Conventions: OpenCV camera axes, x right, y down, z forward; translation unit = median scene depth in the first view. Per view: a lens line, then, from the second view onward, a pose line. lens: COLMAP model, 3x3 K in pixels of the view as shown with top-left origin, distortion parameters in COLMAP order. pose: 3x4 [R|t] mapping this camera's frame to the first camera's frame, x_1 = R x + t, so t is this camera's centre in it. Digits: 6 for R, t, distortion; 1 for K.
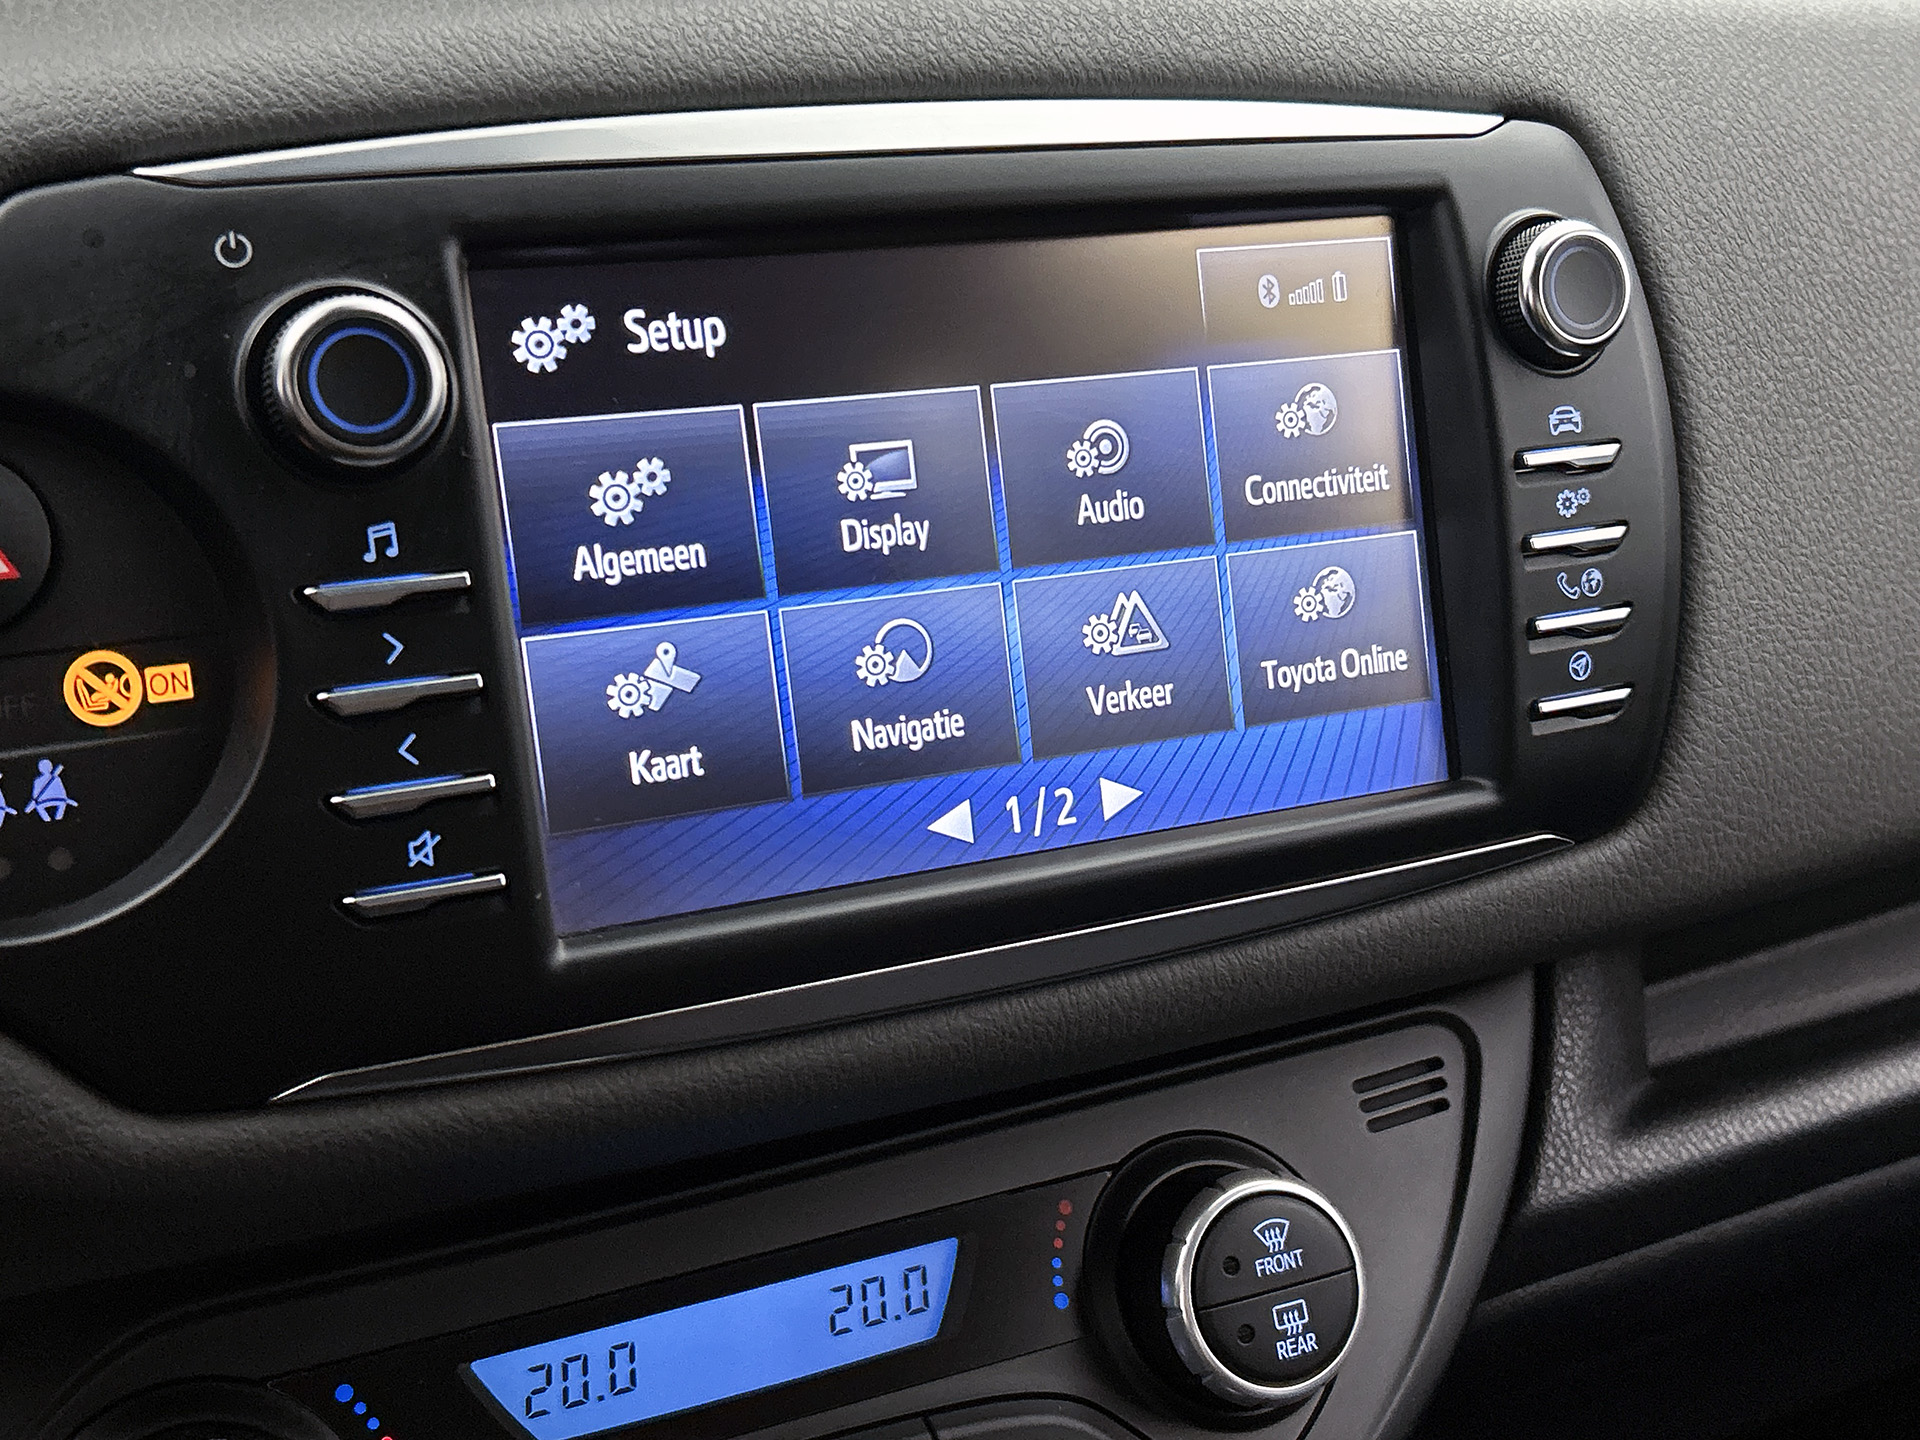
lens RADIAL K [[2362.4, 0, 960.0], [0, 2362.4, 720.0], [0, 0, 1]] dist [0.125715, -0.348851]
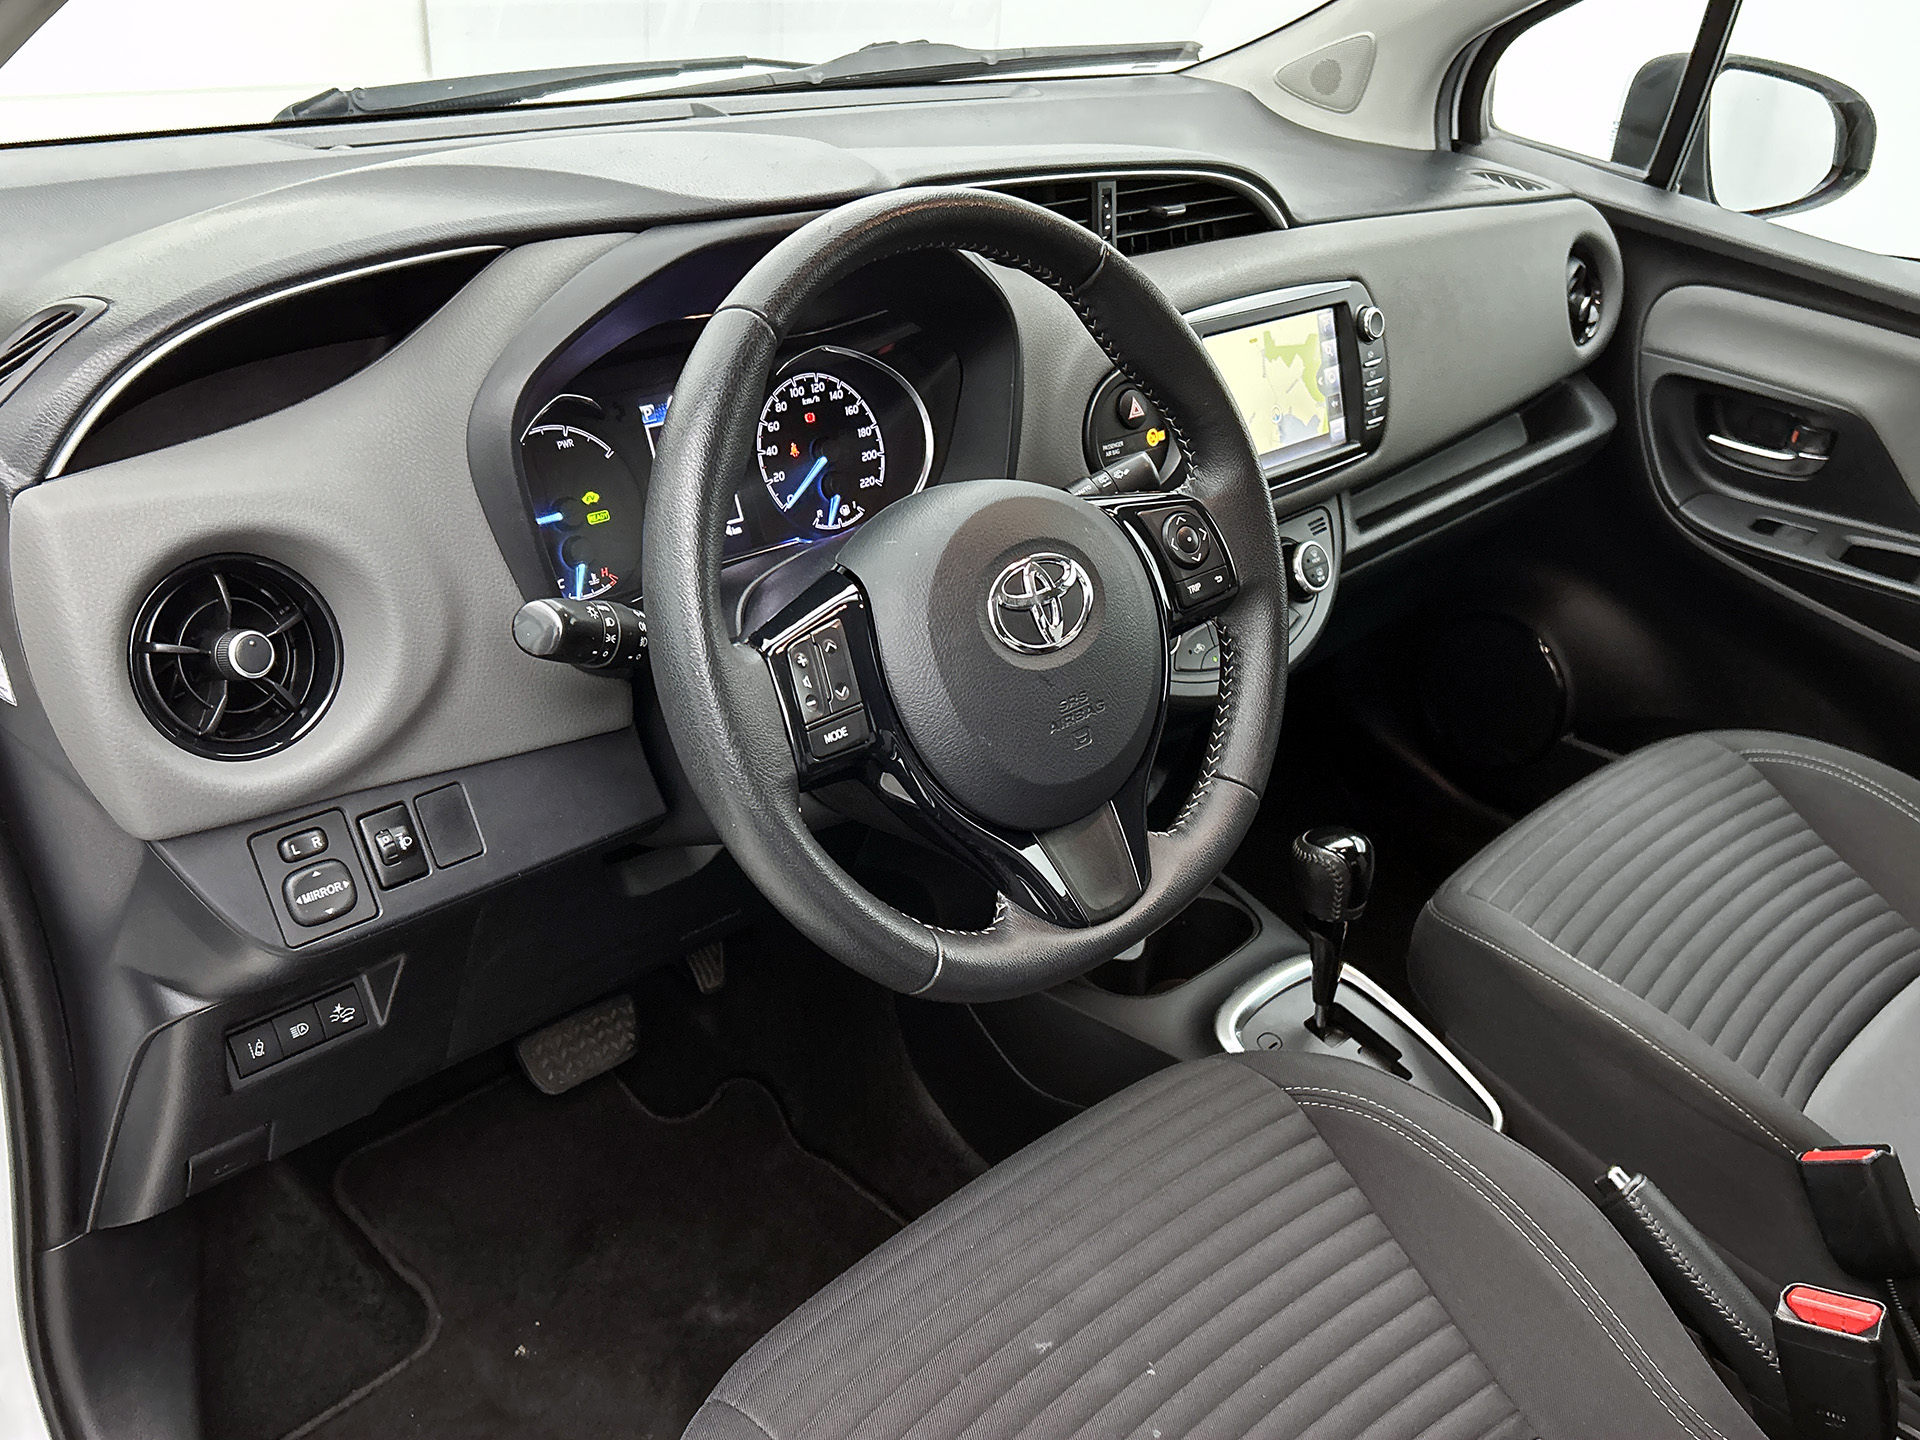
lens RADIAL K [[1673.1, 0, 960.0], [0, 1673.1, 720.0], [0, 0, 1]] dist [0.090421, -0.006539]
pose [[0.944655, -0.123033, 0.304123, -1.439455], [0.080377, 0.985558, 0.149045, 0.010044], [-0.318068, -0.116352, 0.940901, -1.690865]]
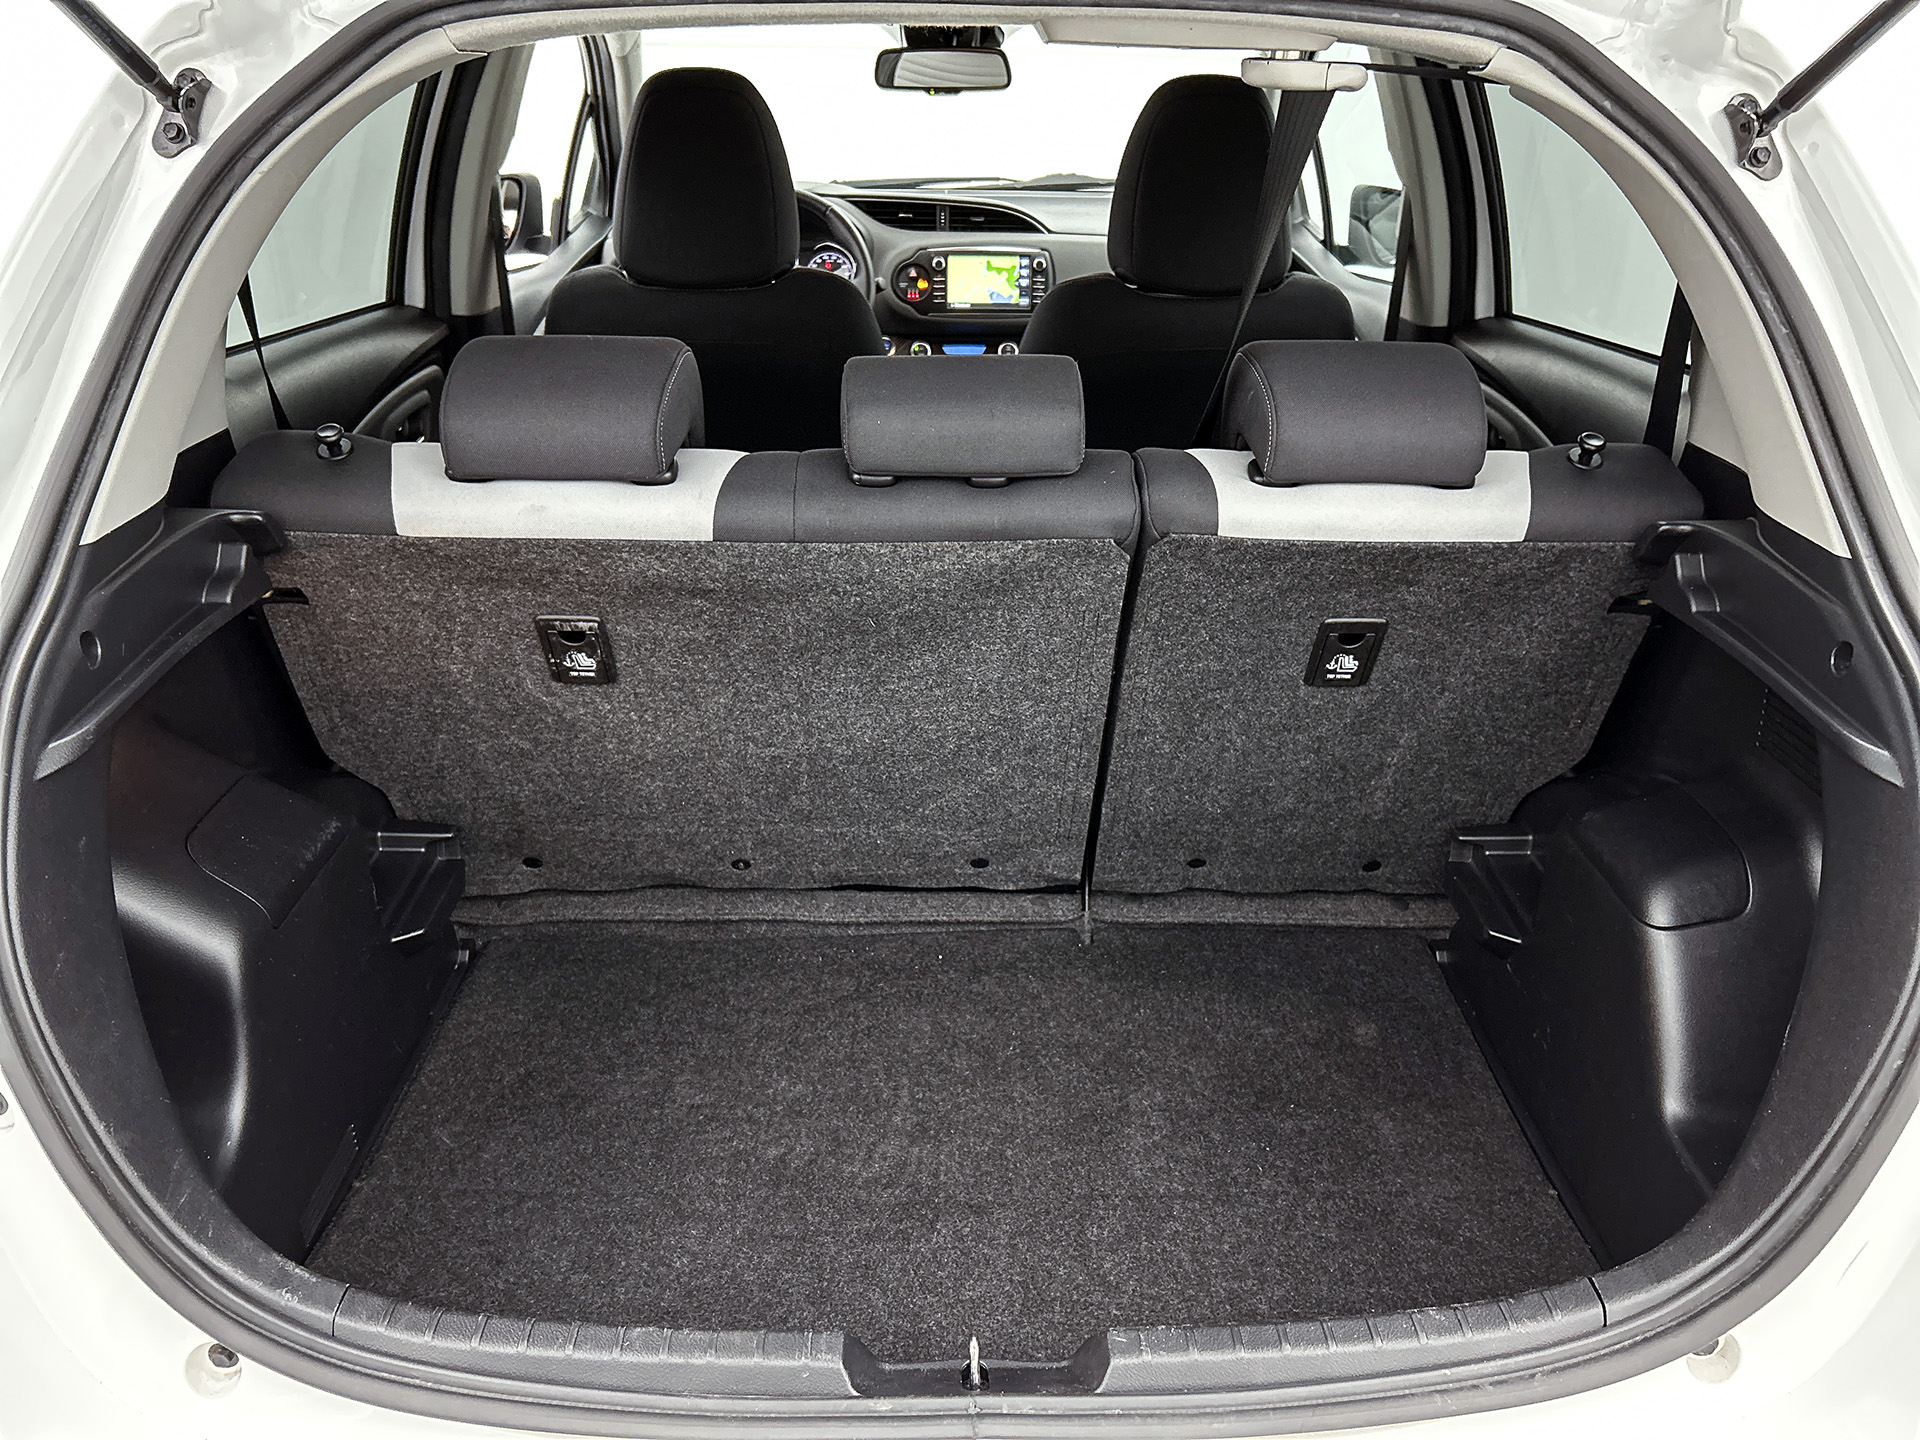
lens RADIAL K [[1456.0, 0, 960.0], [0, 1456.0, 720.0], [0, 0, 1]] dist [0.051354, -0.001043]
pose [[0.909103, 0.167993, -0.381195, 3.006665], [-0.136671, 0.984710, 0.108019, 1.299558], [0.393513, -0.046102, 0.918162, -5.871301]]
